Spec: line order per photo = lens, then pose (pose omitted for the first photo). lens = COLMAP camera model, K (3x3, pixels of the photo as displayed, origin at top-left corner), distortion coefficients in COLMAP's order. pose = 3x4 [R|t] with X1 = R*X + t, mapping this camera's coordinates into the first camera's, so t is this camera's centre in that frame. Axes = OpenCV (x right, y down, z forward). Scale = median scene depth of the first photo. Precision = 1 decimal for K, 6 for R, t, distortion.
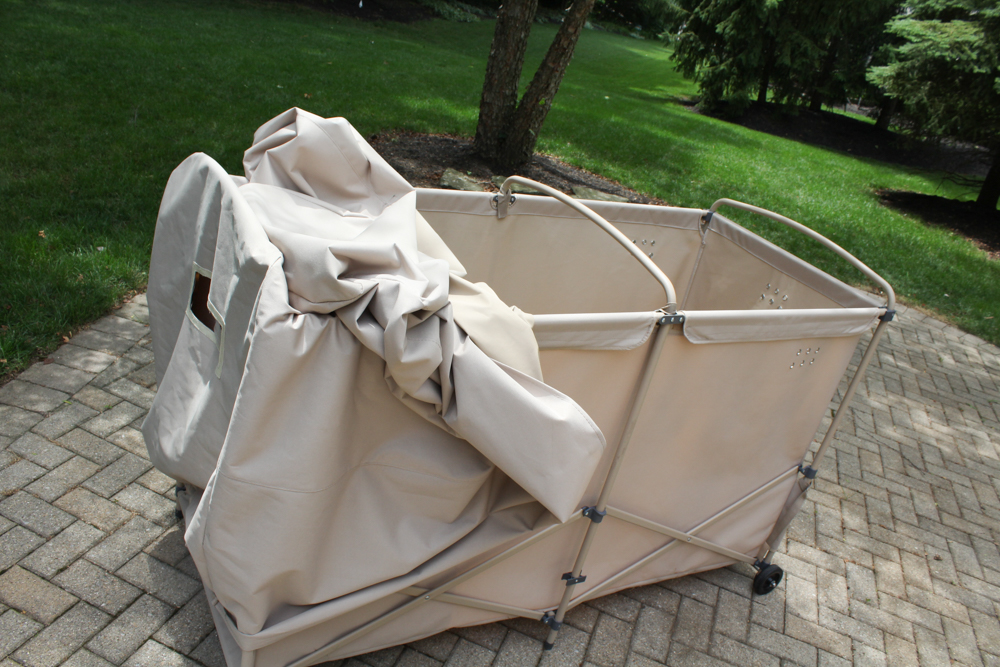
lens RADIAL K [[835.7, 0, 487.1], [0, 835.7, 344.6], [0, 0, 1]] dist [-0.177940, 0.159708]
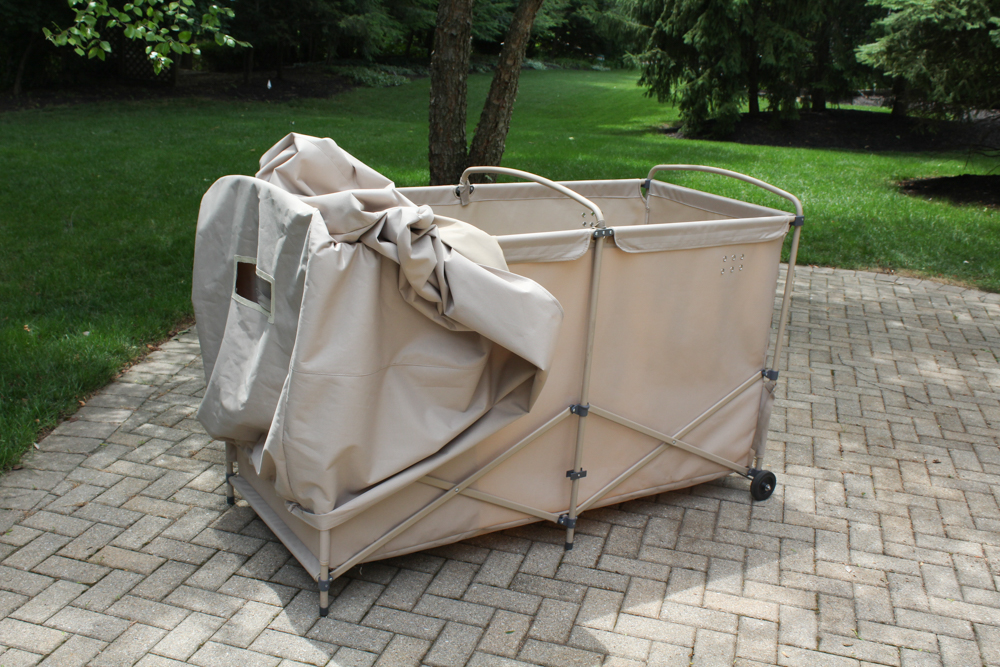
lens RADIAL K [[1076.5, 0, 475.1], [0, 1076.5, 331.0], [0, 0, 1]] dist [-0.139169, 0.198896]
pose [[0.984660, -0.173999, 0.013000, -0.015246], [0.174020, 0.973881, -0.145855, 0.189396], [0.012718, 0.145880, 0.989221, -0.377138]]
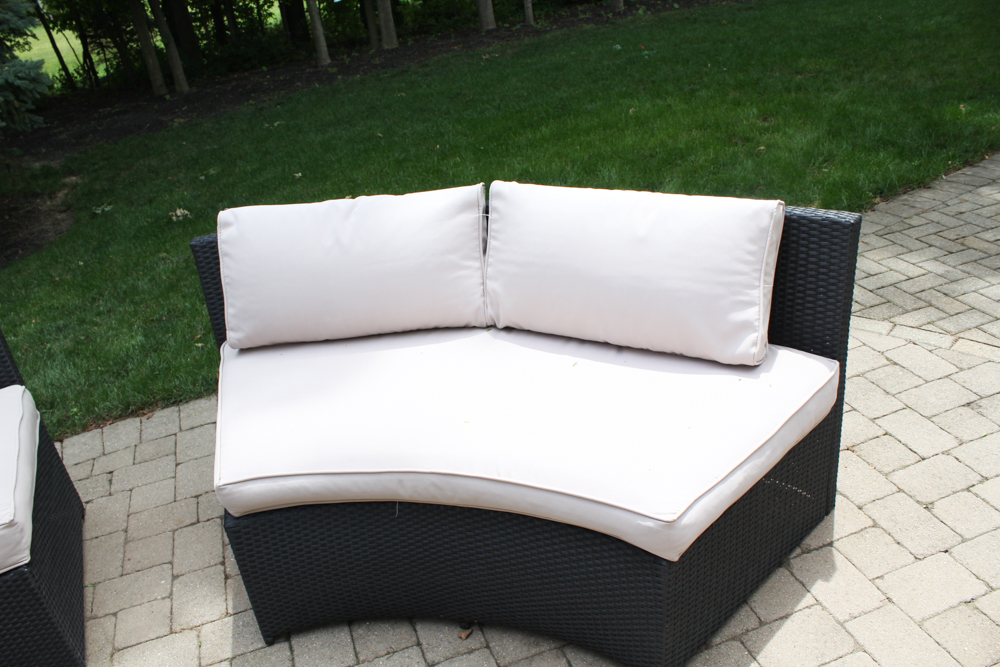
lens RADIAL K [[835.7, 0, 487.1], [0, 835.7, 344.6], [0, 0, 1]] dist [-0.177940, 0.159708]
pose [[0.588442, 0.086404, -0.803909, 0.147189], [-0.086707, 0.995283, 0.043506, 0.347698], [0.803877, 0.044104, 0.593158, -0.594616]]
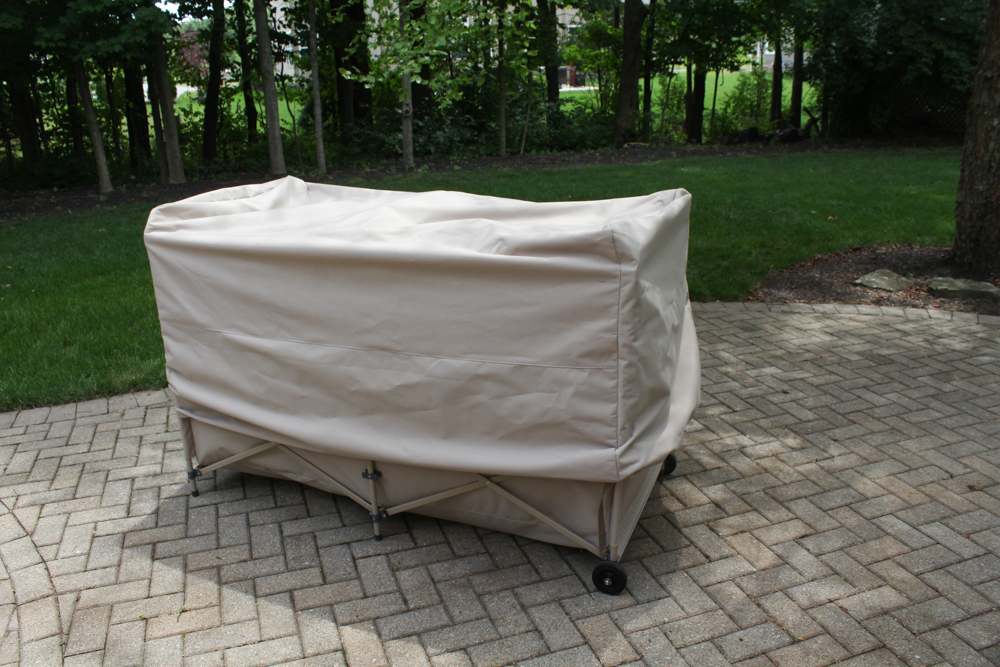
lens RADIAL K [[835.7, 0, 487.1], [0, 835.7, 344.6], [0, 0, 1]] dist [-0.177940, 0.159708]
pose [[0.598268, 0.021774, -0.801001, 0.830488], [-0.195363, 0.973429, -0.119456, 0.140969], [0.777116, 0.227953, 0.586625, 0.230979]]
